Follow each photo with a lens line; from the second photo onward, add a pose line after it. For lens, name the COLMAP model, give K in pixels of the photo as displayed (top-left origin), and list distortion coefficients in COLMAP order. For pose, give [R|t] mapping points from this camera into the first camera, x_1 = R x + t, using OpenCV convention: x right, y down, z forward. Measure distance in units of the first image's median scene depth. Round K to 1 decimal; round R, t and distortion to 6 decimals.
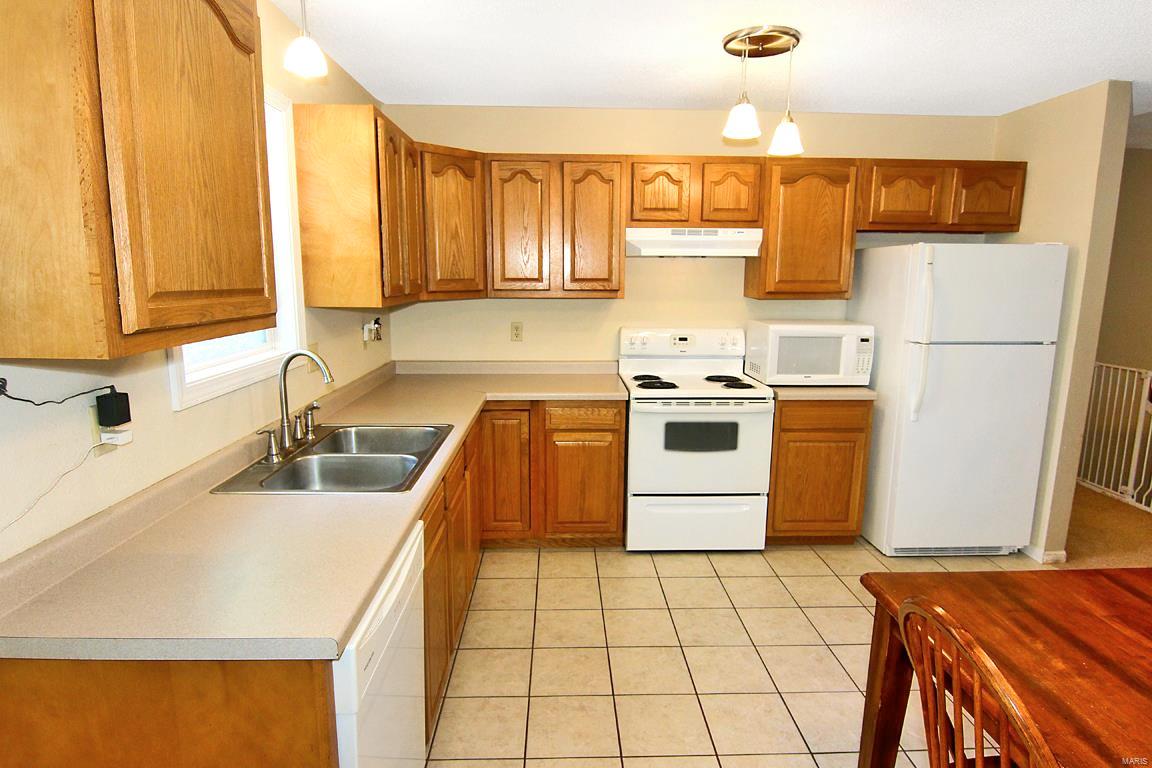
lens RADIAL K [[660.0, 0, 576.0], [0, 660.0, 384.0], [0, 0, 1]] dist [0.002523, -0.000488]
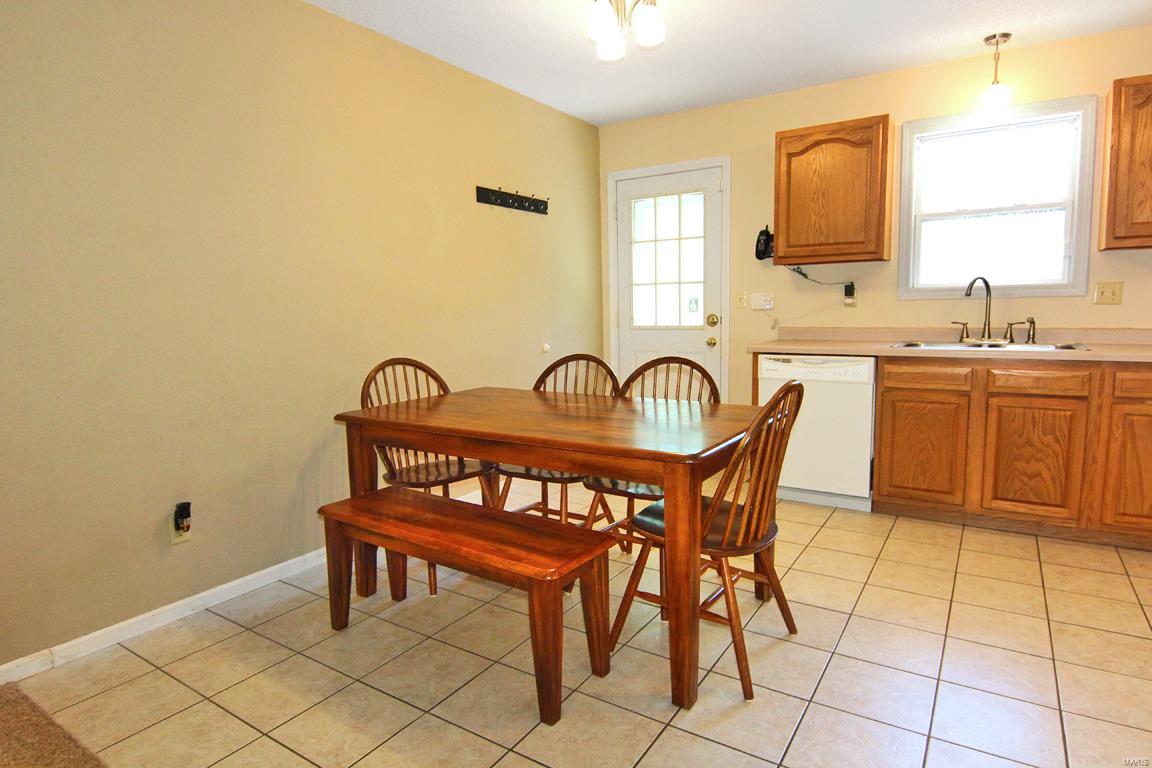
lens RADIAL K [[651.5, 0, 576.0], [0, 651.5, 384.0], [0, 0, 1]] dist [-0.008279, -0.002824]
pose [[-0.574336, 0.104156, -0.811967, 0.902646], [-0.120197, 0.970393, 0.209498, -0.005753], [0.809747, 0.217918, -0.544813, 0.679507]]
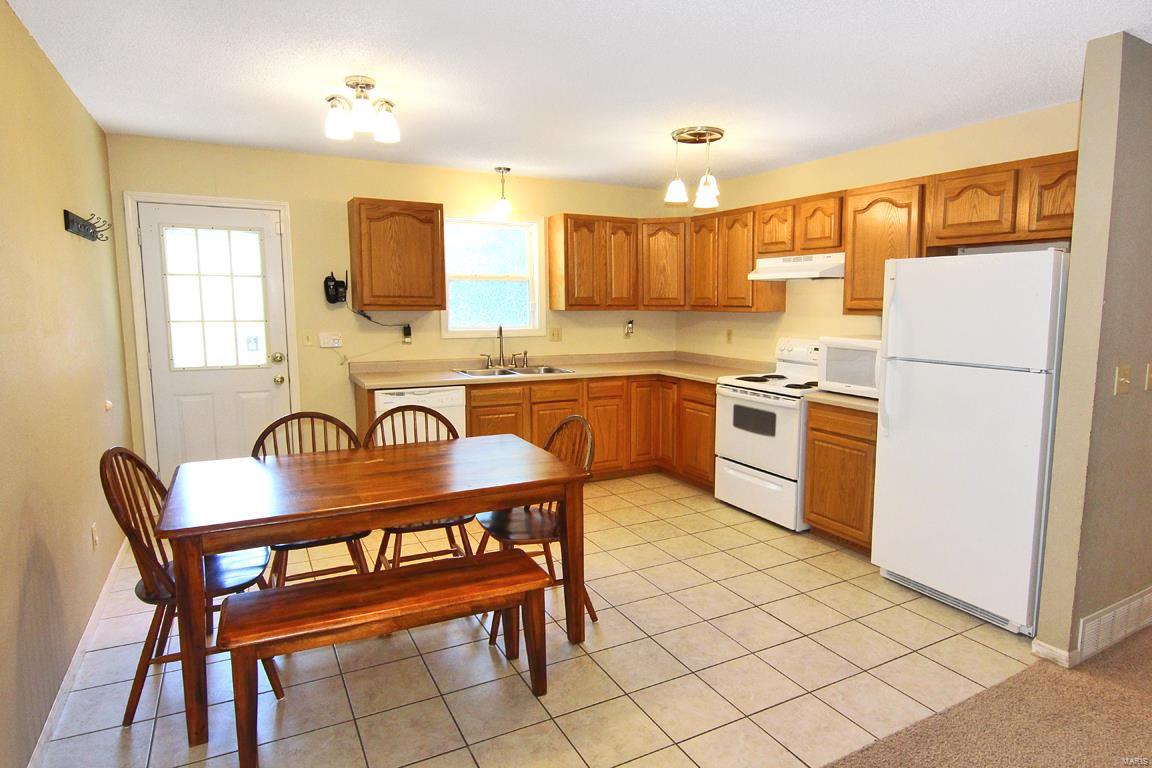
lens RADIAL K [[639.4, 0, 576.6], [0, 639.4, 371.9], [0, 0, 1]] dist [-0.011539, -0.000998]
pose [[0.431916, 0.096359, -0.896751, 1.105768], [-0.154417, 0.987496, 0.031736, 0.001674], [0.888596, 0.124766, 0.441395, 0.145276]]
